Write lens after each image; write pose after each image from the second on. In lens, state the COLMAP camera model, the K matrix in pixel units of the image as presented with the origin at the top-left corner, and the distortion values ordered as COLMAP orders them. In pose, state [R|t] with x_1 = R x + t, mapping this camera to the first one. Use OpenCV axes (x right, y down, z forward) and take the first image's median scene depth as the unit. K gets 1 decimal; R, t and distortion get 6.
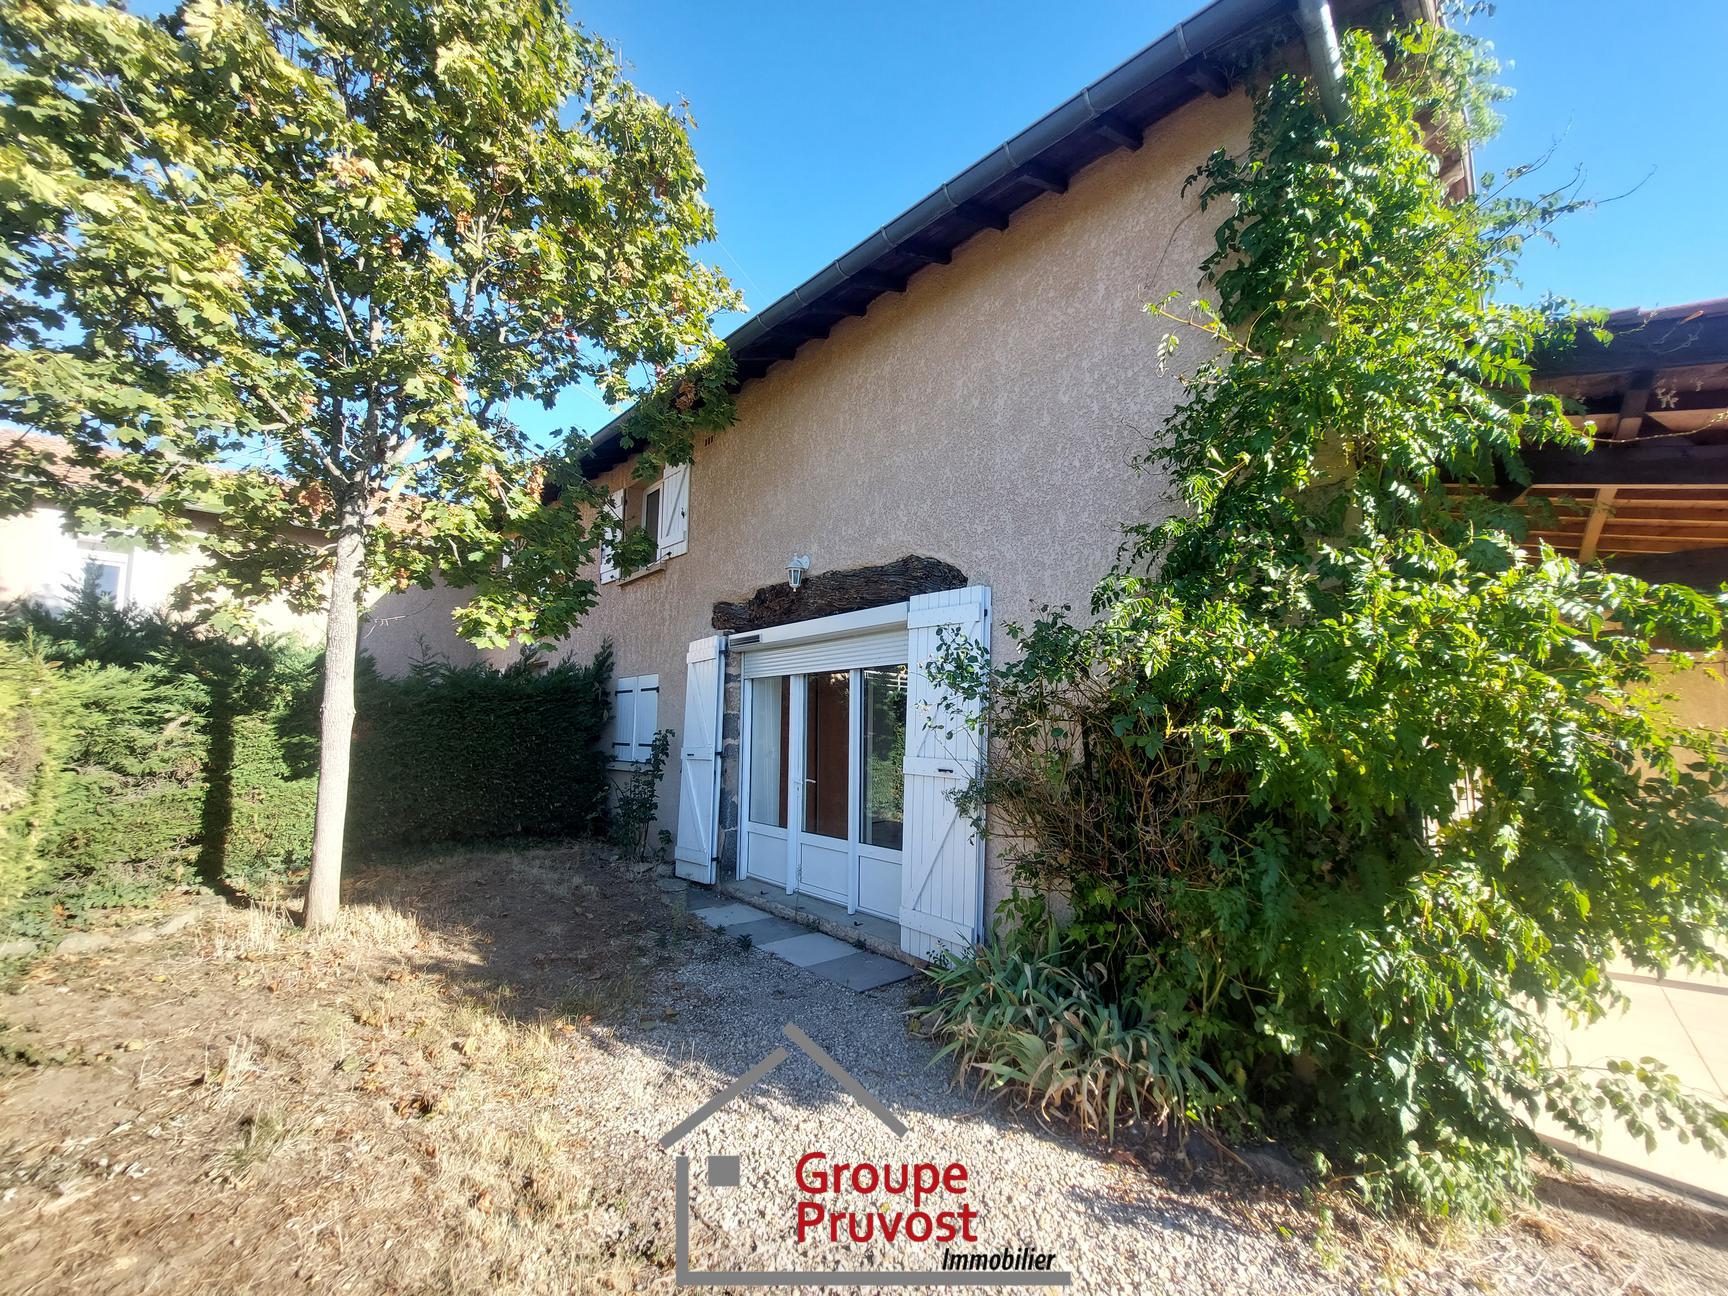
lens RADIAL K [[694.1, 0, 862.6], [0, 694.1, 635.8], [0, 0, 1]] dist [-0.001955, -0.000417]
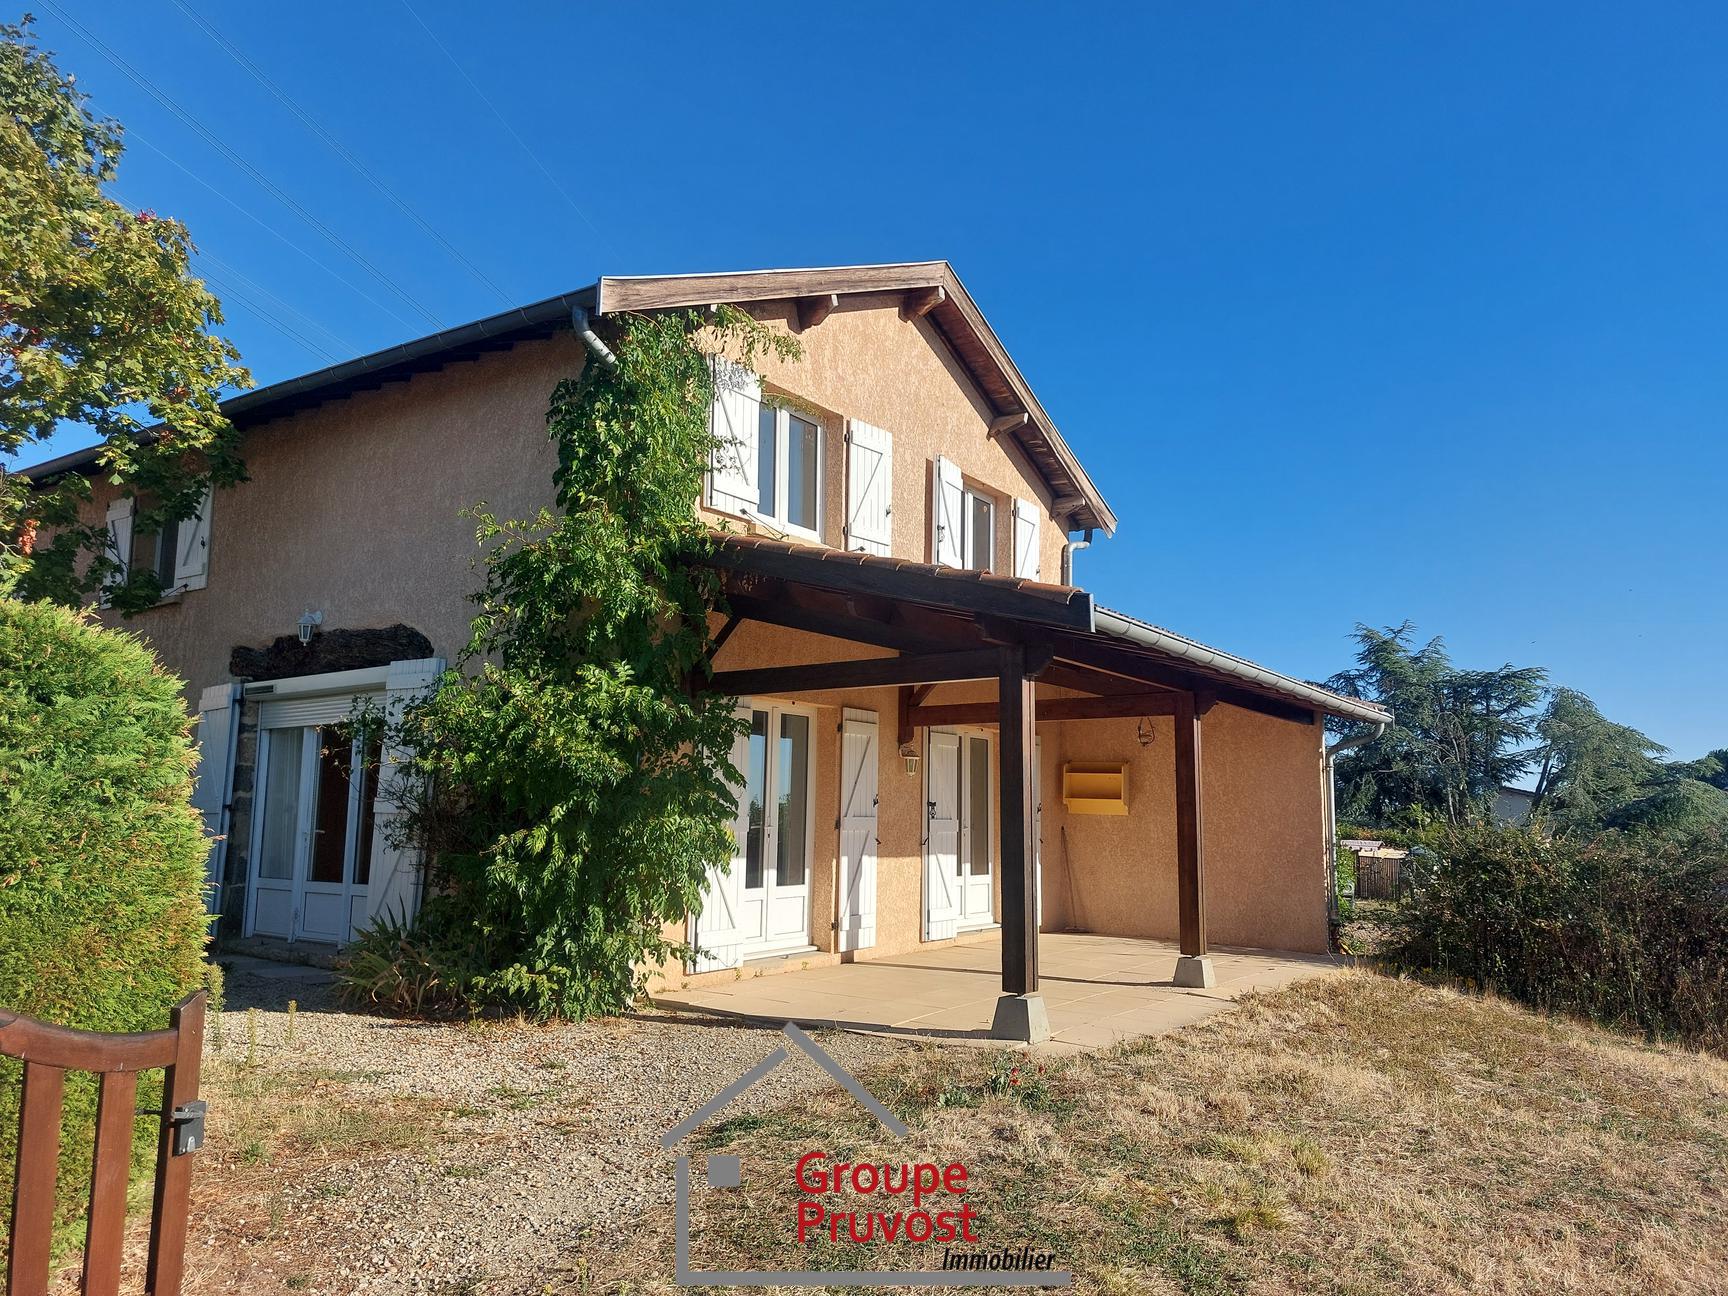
lens RADIAL K [[1252.8, 0, 865.6], [0, 1252.8, 662.1], [0, 0, 1]] dist [0.030879, -0.005869]
pose [[0.983543, 0.035253, 0.177200, 0.369812], [-0.035488, 0.999368, -0.001841, -0.062199], [-0.177153, -0.004478, 0.984173, -0.937497]]
